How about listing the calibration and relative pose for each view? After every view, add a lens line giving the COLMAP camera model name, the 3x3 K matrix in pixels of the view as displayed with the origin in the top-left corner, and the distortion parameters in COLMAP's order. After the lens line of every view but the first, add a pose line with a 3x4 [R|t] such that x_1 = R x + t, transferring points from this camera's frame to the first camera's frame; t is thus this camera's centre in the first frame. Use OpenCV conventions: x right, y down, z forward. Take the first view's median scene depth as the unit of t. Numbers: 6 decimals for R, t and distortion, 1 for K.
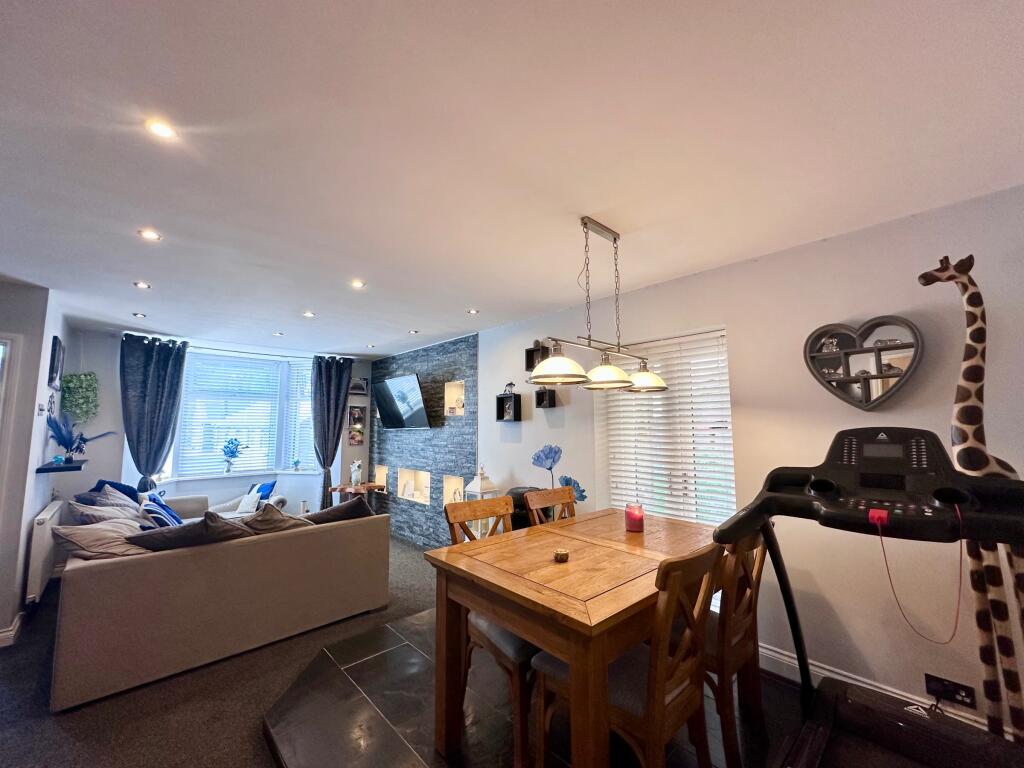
lens RADIAL K [[408.3, 0, 512.0], [0, 408.3, 384.0], [0, 0, 1]] dist [-0.007455, 0.002221]
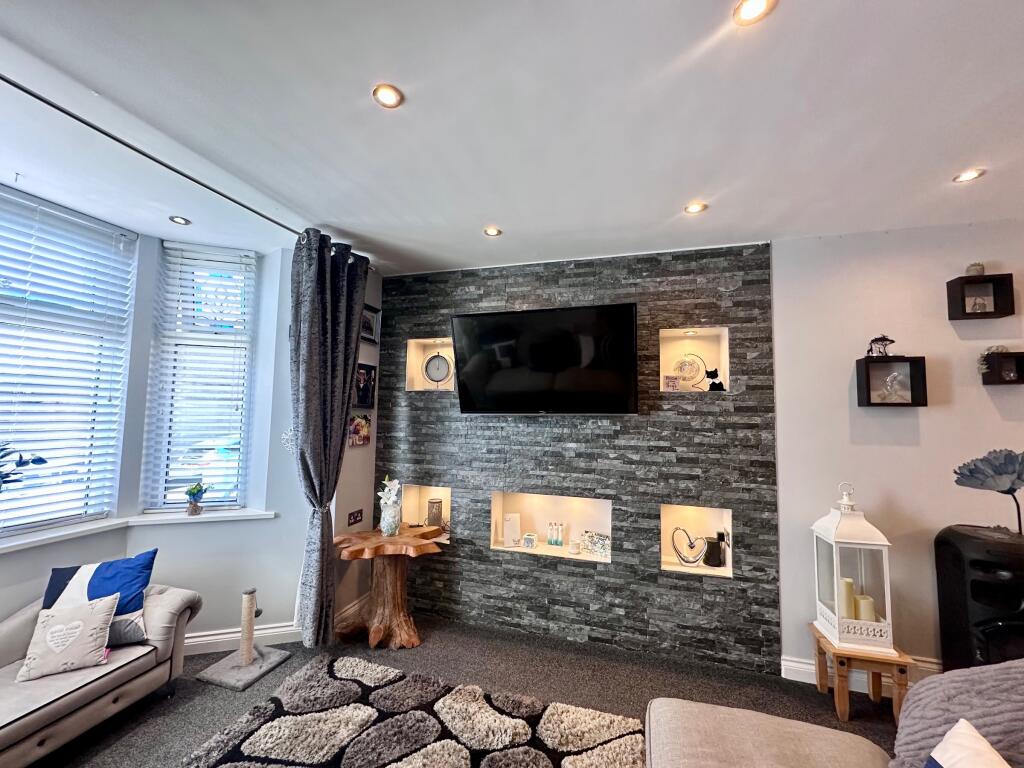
lens RADIAL K [[407.5, 0, 512.0], [0, 407.5, 384.0], [0, 0, 1]] dist [-0.001401, -0.000167]
pose [[0.864269, 0.052322, 0.500302, -0.591047], [-0.070405, 0.997368, 0.017320, 0.071847], [-0.498079, -0.050193, 0.865678, 0.637870]]
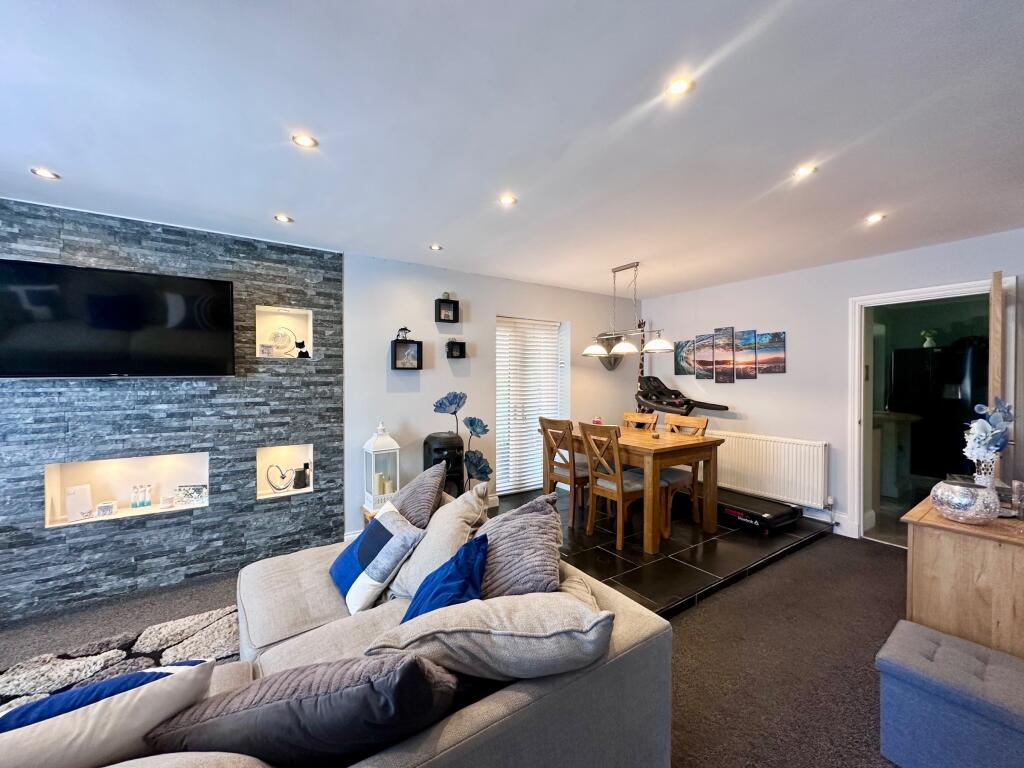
lens RADIAL K [[408.3, 0, 512.0], [0, 408.3, 384.0], [0, 0, 1]] dist [-0.007455, 0.002221]
pose [[0.162305, -0.007047, 0.986715, -0.725027], [-0.099315, 0.994780, 0.023441, 0.064277], [-0.981730, -0.101800, 0.160758, 0.498486]]
